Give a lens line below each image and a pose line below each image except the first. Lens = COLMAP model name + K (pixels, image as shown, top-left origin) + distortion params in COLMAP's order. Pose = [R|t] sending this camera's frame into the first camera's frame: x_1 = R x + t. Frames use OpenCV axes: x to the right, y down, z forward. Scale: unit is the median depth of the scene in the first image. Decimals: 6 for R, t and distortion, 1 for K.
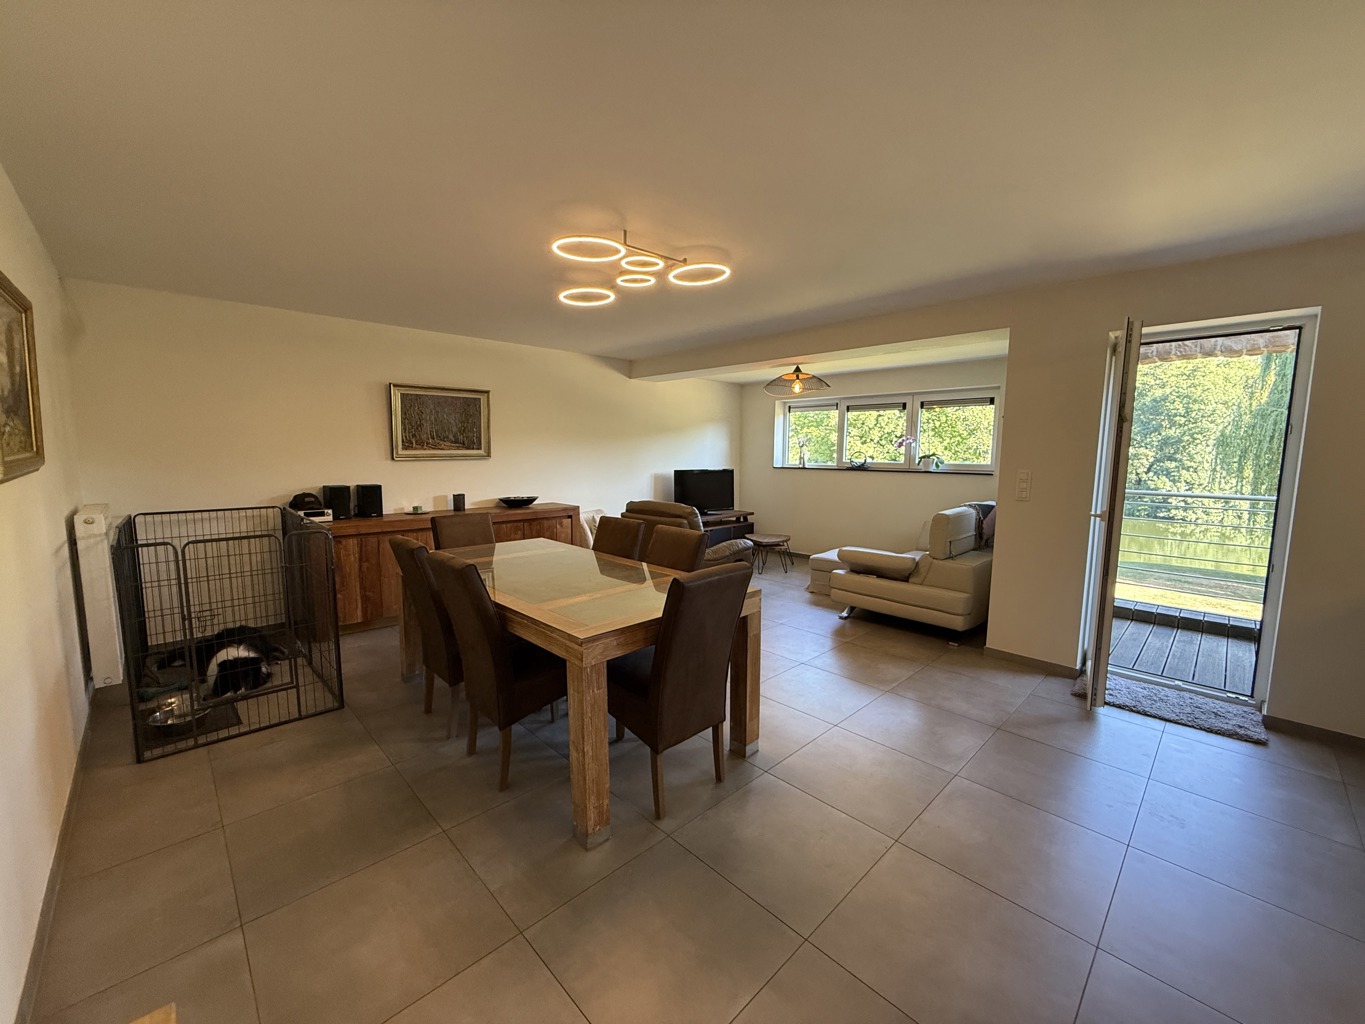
lens RADIAL K [[545.0, 0, 675.5], [0, 545.0, 511.4], [0, 0, 1]] dist [-0.000497, 0.000643]
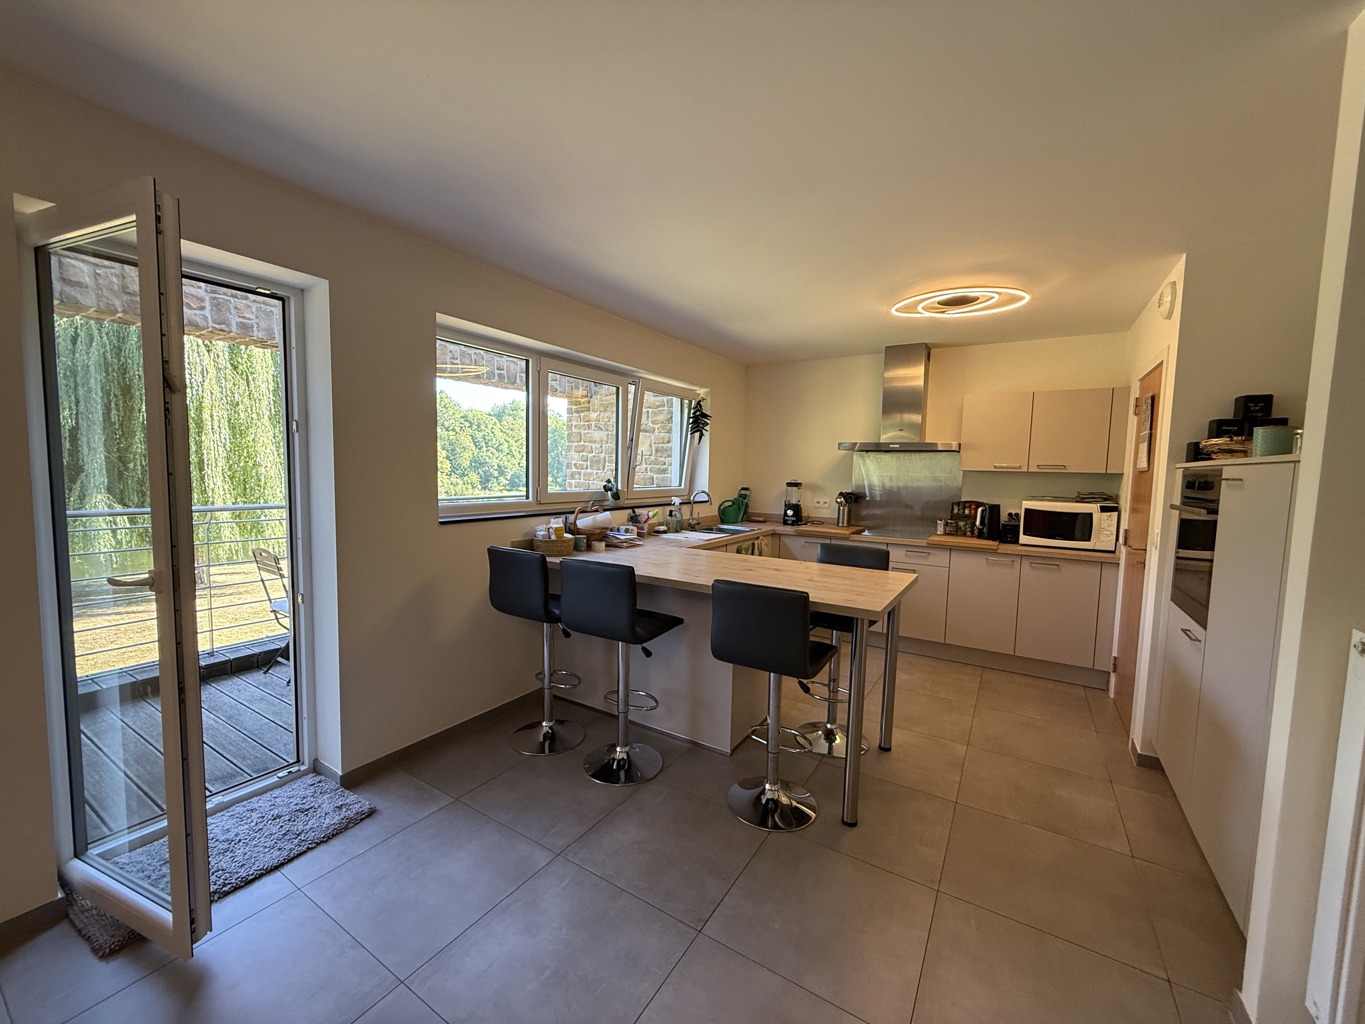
lens RADIAL K [[545.8, 0, 680.0], [0, 545.8, 510.5], [0, 0, 1]] dist [0.000576, 0.000218]
pose [[-0.239493, -0.091086, 0.966616, 0.125879], [0.083125, 0.990010, 0.113885, -0.045251], [-0.967333, 0.107625, -0.229529, 0.407561]]
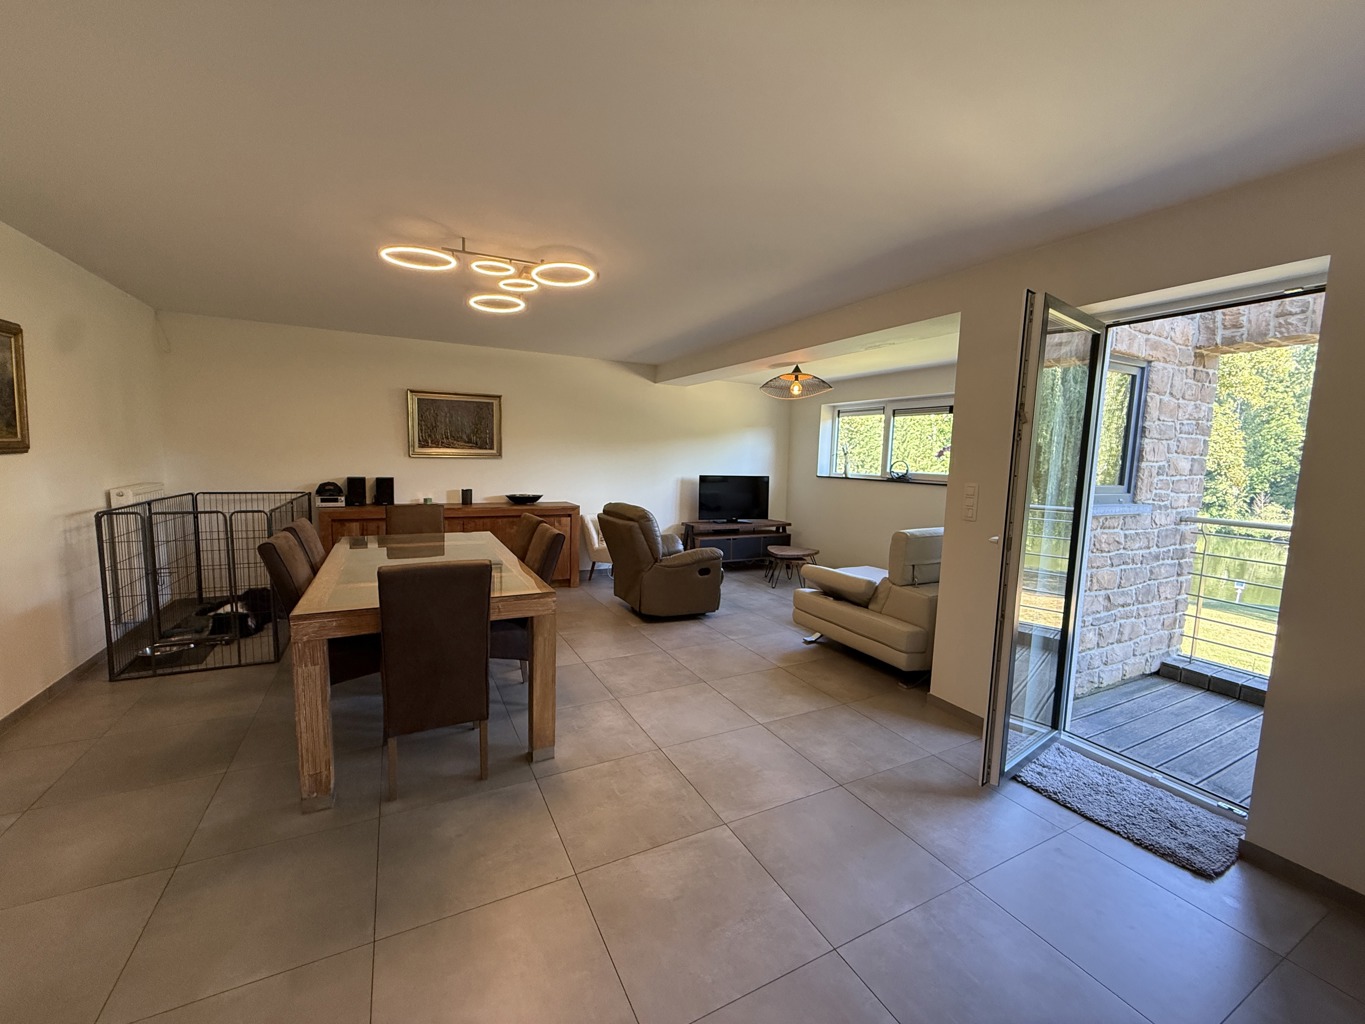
lens RADIAL K [[545.8, 0, 680.0], [0, 545.8, 510.5], [0, 0, 1]] dist [0.000576, 0.000218]
pose [[0.958346, 0.049720, -0.281248, 0.351317], [-0.054244, 0.998493, -0.008320, -0.003401], [0.280410, 0.023229, 0.959599, 0.067956]]
